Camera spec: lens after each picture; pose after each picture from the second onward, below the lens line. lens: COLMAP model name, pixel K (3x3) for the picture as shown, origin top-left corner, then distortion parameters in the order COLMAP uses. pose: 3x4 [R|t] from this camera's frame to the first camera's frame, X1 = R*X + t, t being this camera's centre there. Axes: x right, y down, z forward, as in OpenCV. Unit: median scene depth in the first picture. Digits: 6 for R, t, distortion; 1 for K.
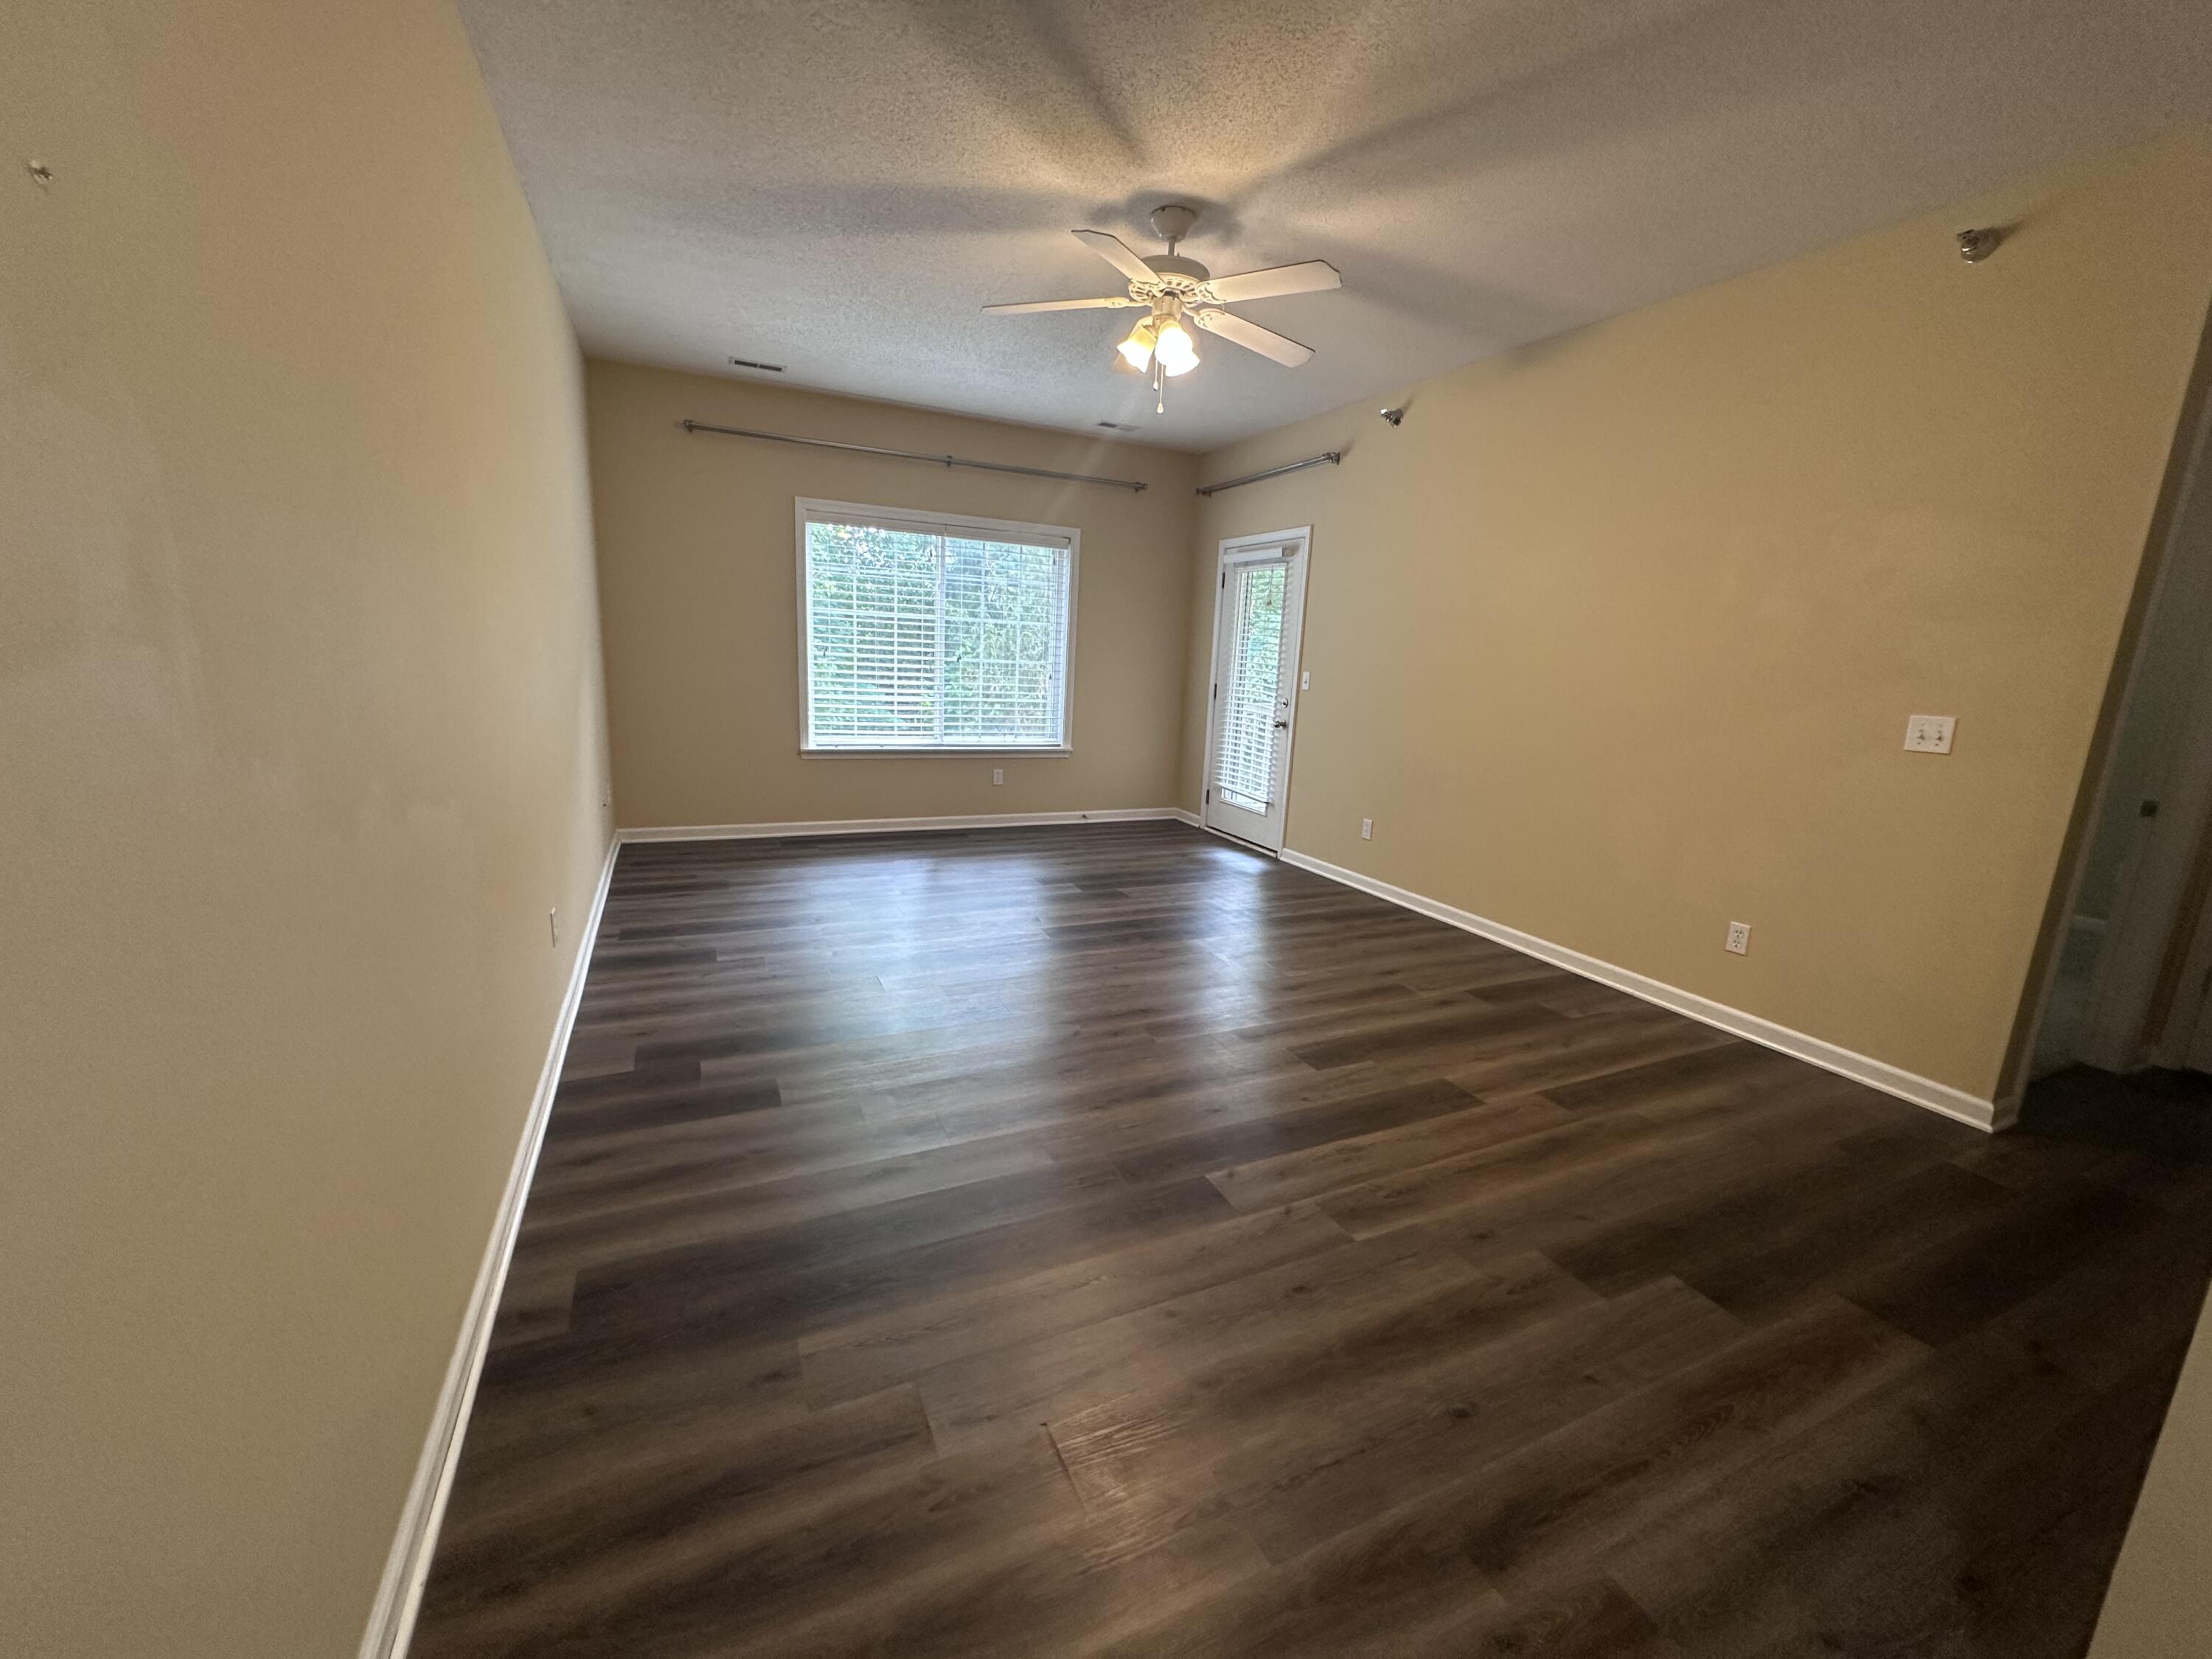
lens RADIAL K [[891.3, 0, 1105.1], [0, 891.3, 828.9], [0, 0, 1]] dist [-0.000024, -0.001296]
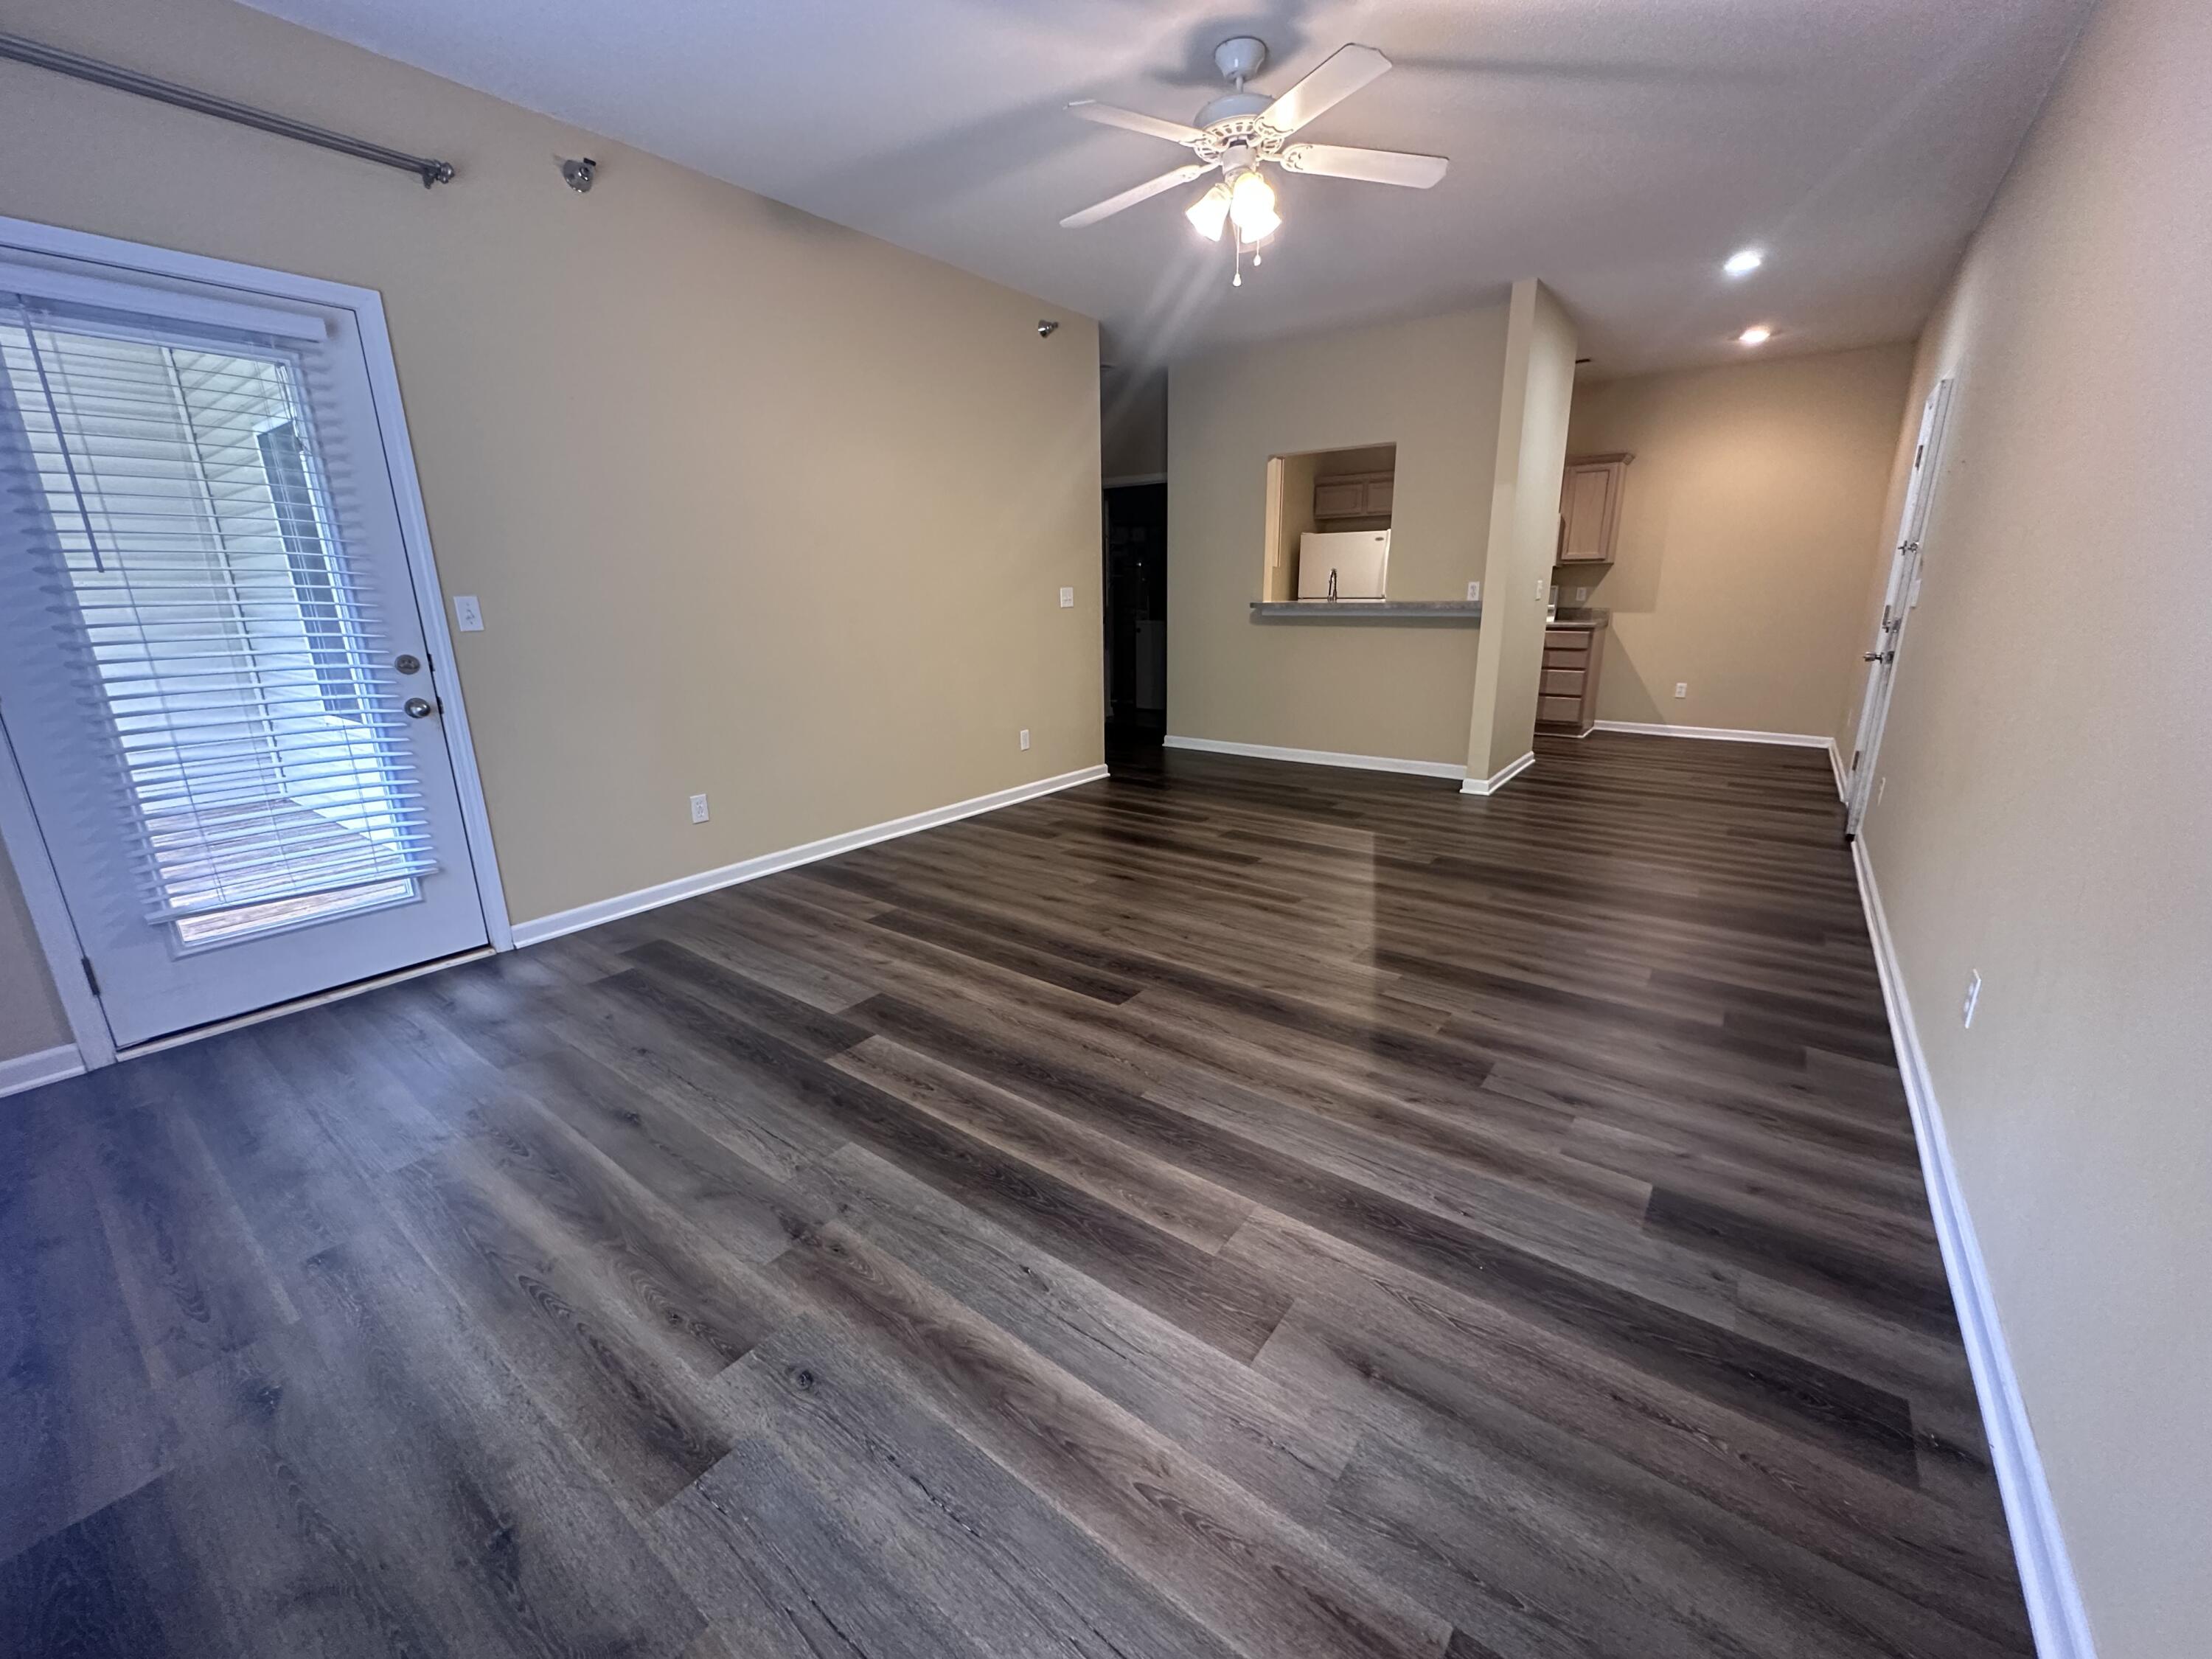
lens RADIAL K [[891.3, 0, 1101.8], [0, 891.3, 832.3], [0, 0, 1]] dist [-0.000024, -0.001296]
pose [[-0.474705, -0.269654, 0.837820, -0.600279], [0.167554, 0.906816, 0.386796, -0.263690], [-0.864049, 0.323994, -0.385288, 1.277925]]
